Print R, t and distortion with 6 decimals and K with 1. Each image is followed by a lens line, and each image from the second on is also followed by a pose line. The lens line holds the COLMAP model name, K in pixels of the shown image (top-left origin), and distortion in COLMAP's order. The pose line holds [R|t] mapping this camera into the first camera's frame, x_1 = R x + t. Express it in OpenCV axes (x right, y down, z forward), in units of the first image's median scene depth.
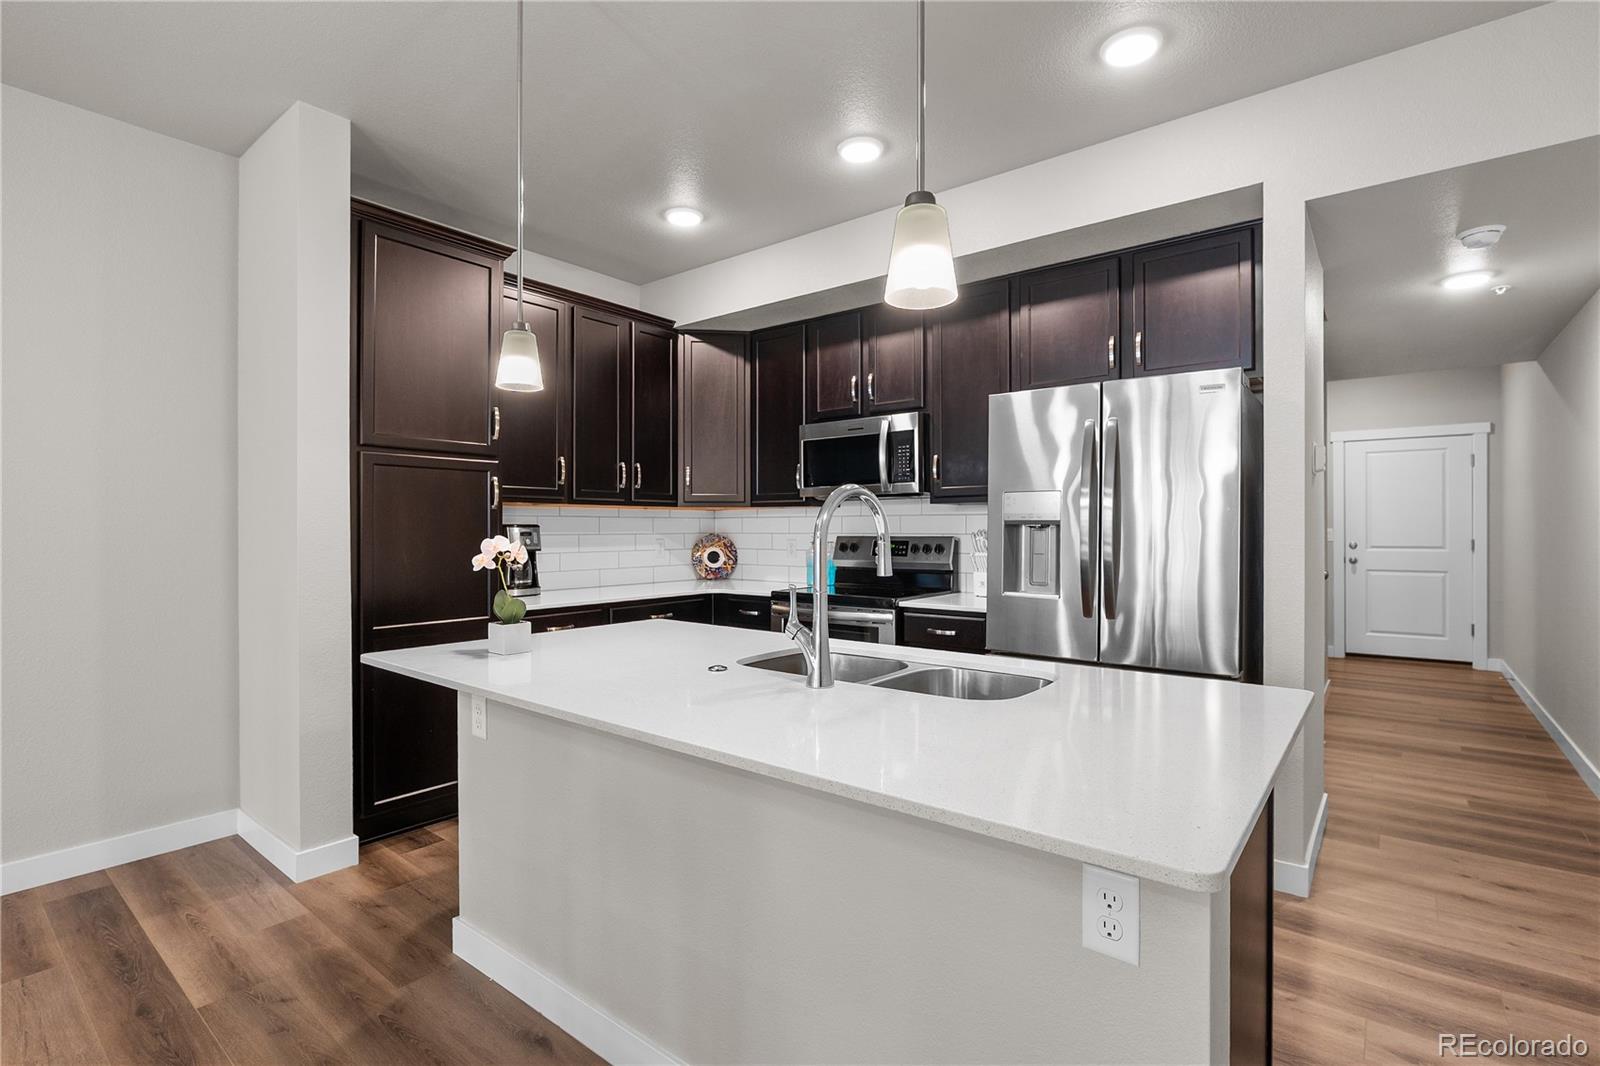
lens RADIAL K [[735.3, 0, 800.0], [0, 735.3, 533.0], [0, 0, 1]] dist [-0.004848, -0.000509]
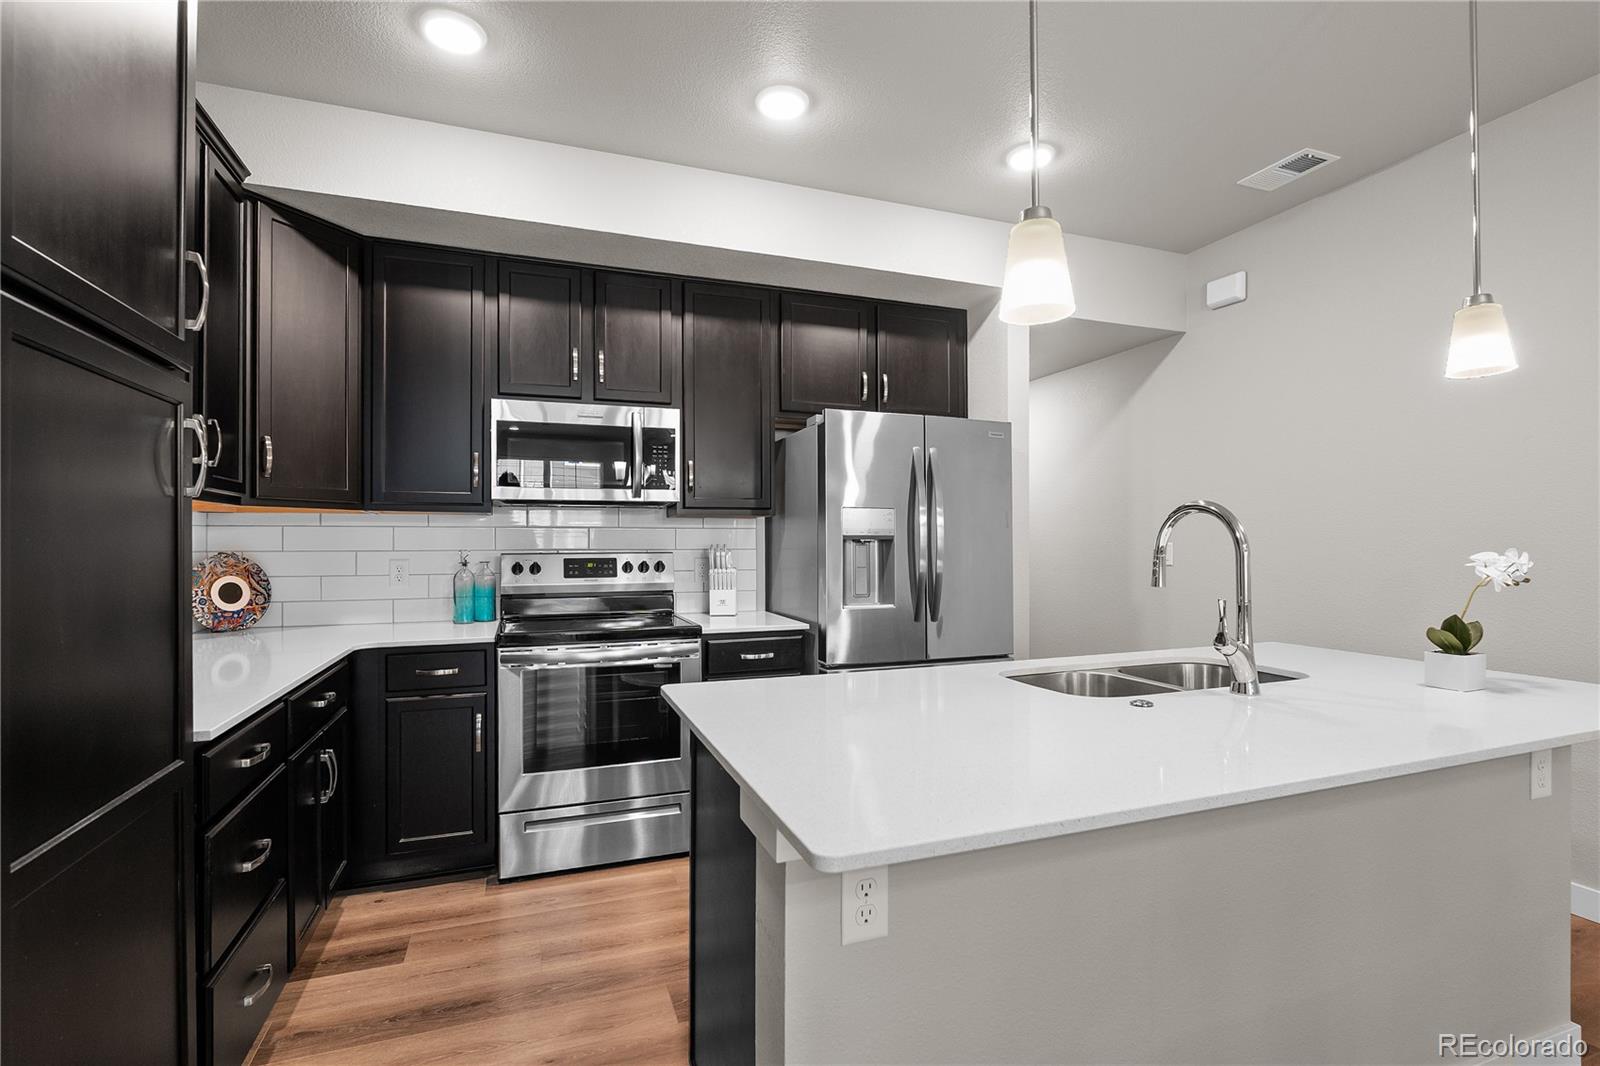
lens RADIAL K [[735.3, 0, 800.0], [0, 735.3, 533.0], [0, 0, 1]] dist [-0.004848, -0.000509]
pose [[0.534189, 0.009167, 0.845316, -0.439937], [0.006639, 0.999865, -0.015039, -0.003433], [-0.845339, 0.013646, 0.534055, 0.367050]]
